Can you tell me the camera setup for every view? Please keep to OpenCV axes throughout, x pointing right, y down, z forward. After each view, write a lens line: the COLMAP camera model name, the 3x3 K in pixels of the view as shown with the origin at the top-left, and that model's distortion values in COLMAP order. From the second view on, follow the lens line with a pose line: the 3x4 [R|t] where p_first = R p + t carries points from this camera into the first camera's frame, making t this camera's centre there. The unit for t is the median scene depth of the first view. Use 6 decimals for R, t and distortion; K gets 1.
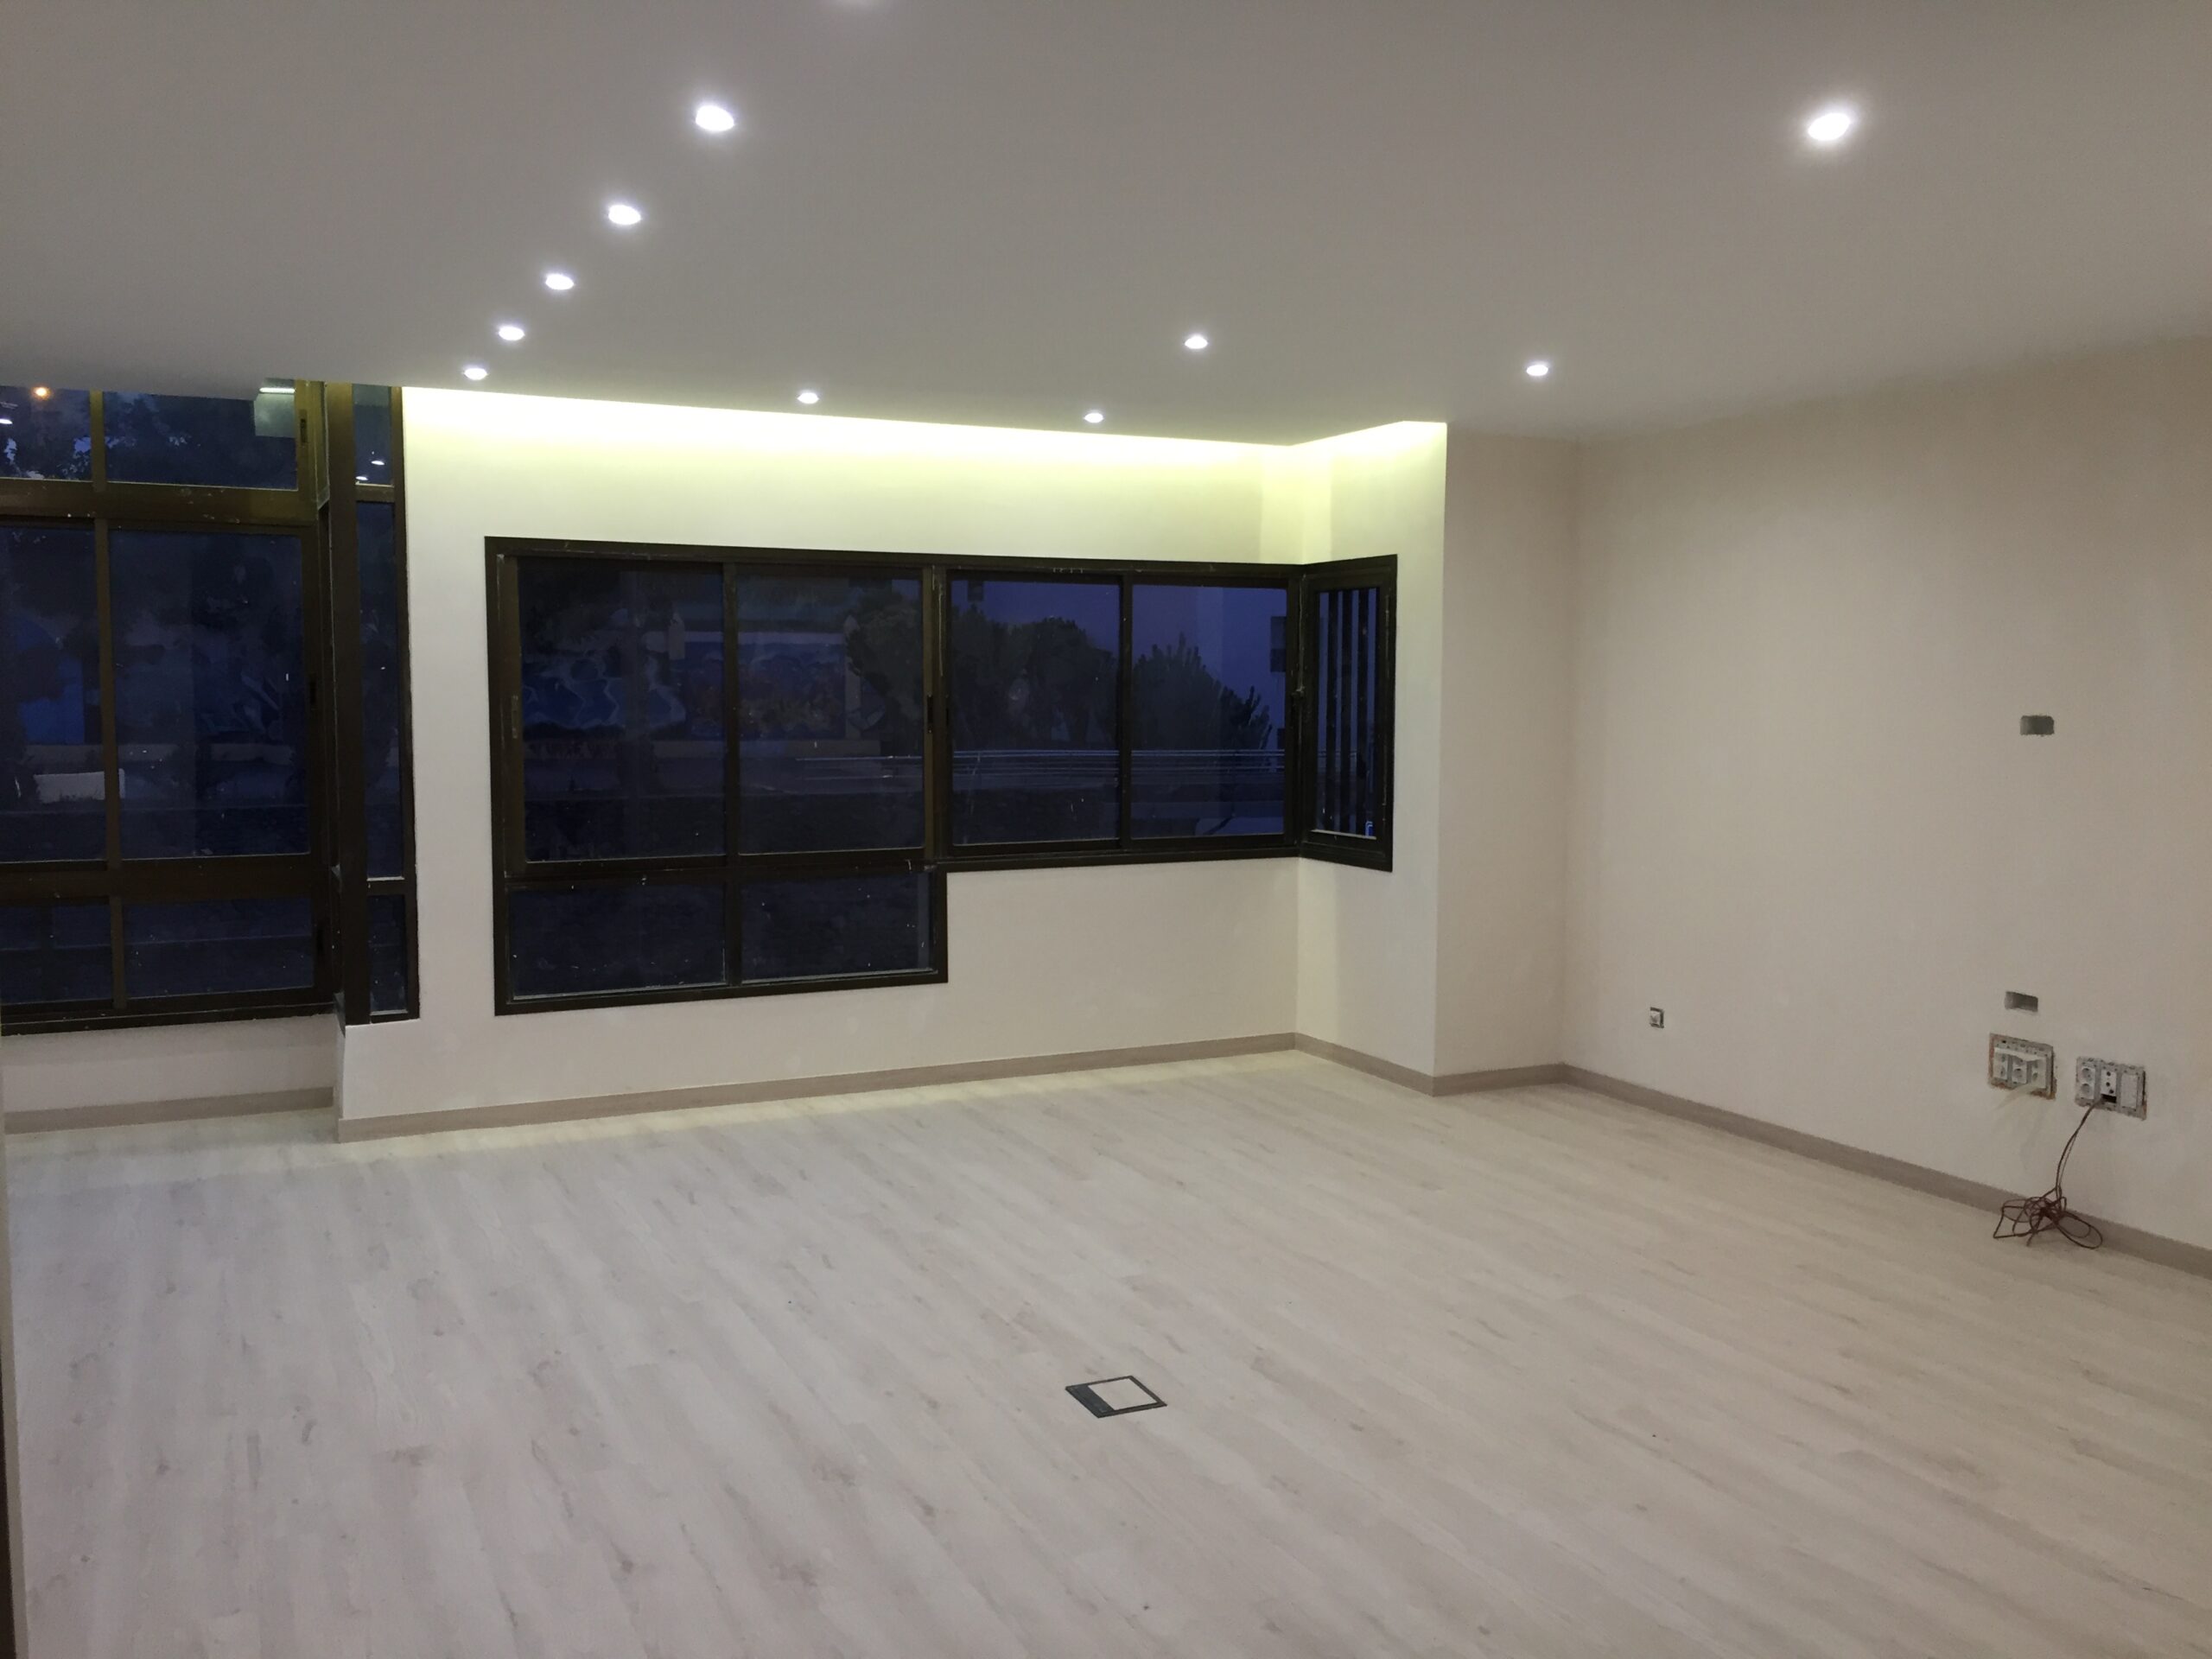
lens RADIAL K [[1855.7, 0, 1106.0], [0, 1855.7, 829.5], [0, 0, 1]] dist [0.070693, -0.108052]
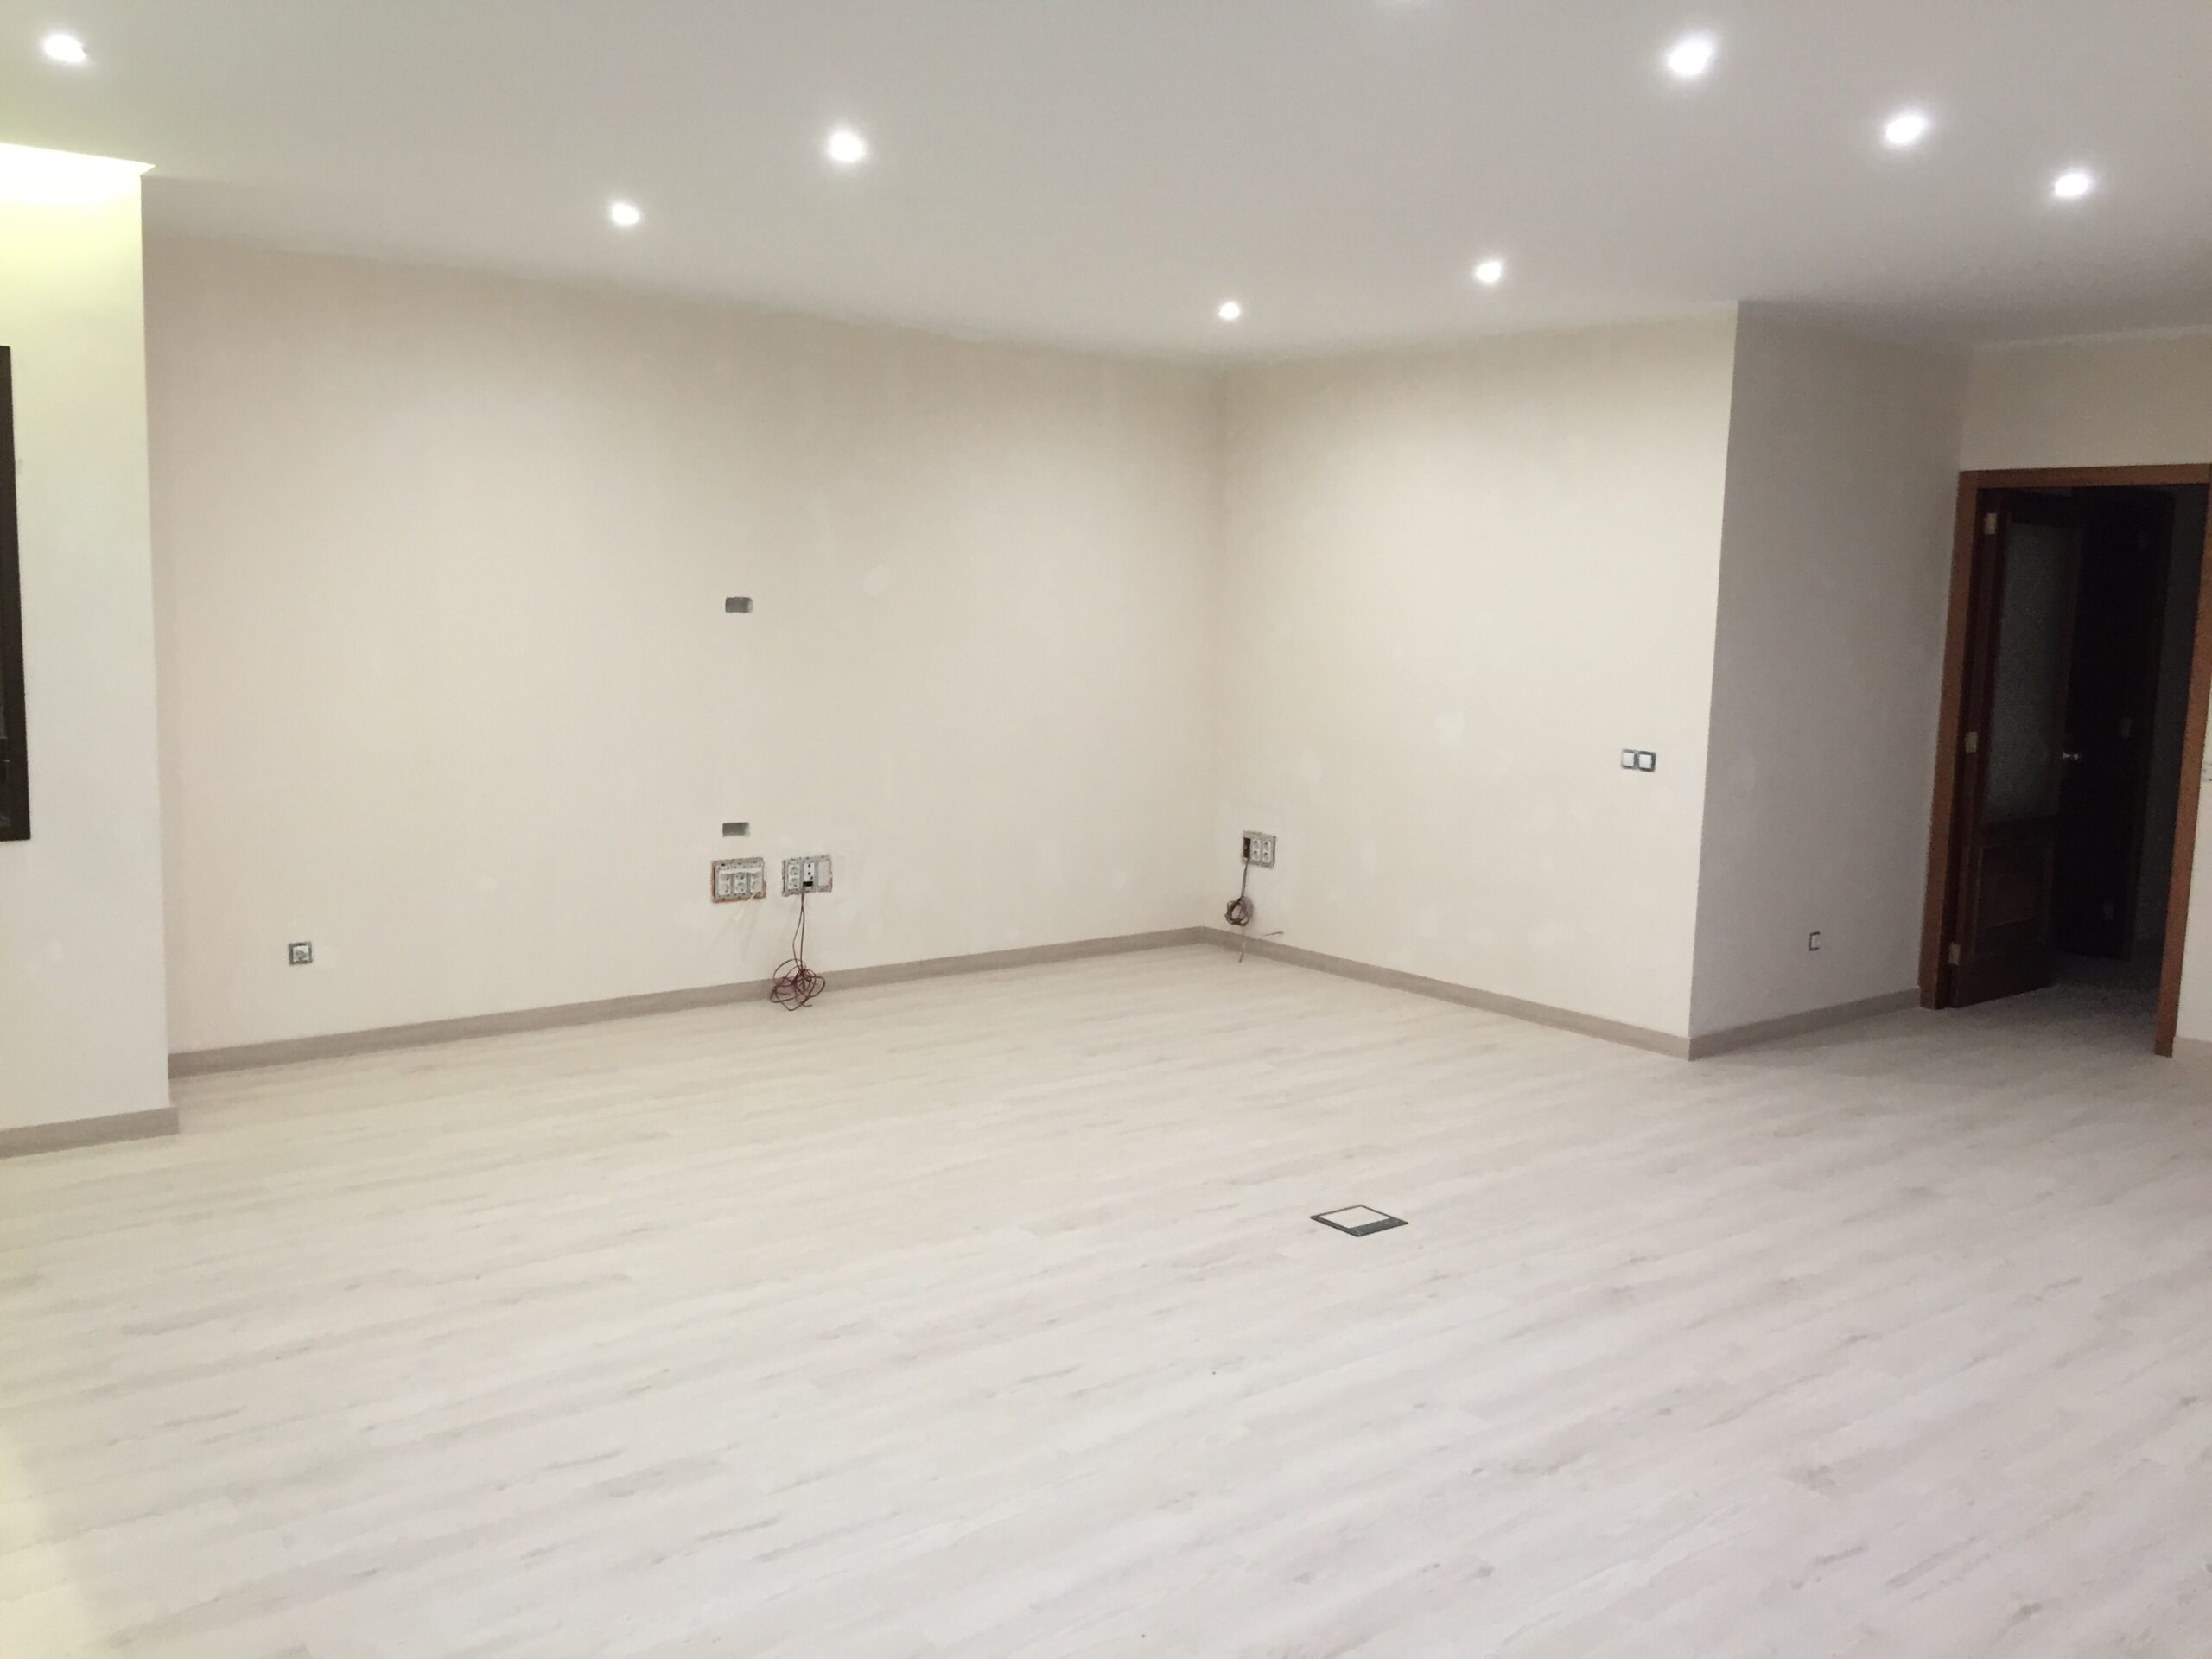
lens RADIAL K [[1904.3, 0, 1106.0], [0, 1904.3, 829.5], [0, 0, 1]] dist [0.097317, -0.139831]
pose [[-0.231039, -0.132101, 0.963935, -0.669793], [0.051979, 0.987649, 0.147809, -0.069536], [-0.971555, 0.084254, -0.221319, 0.889193]]
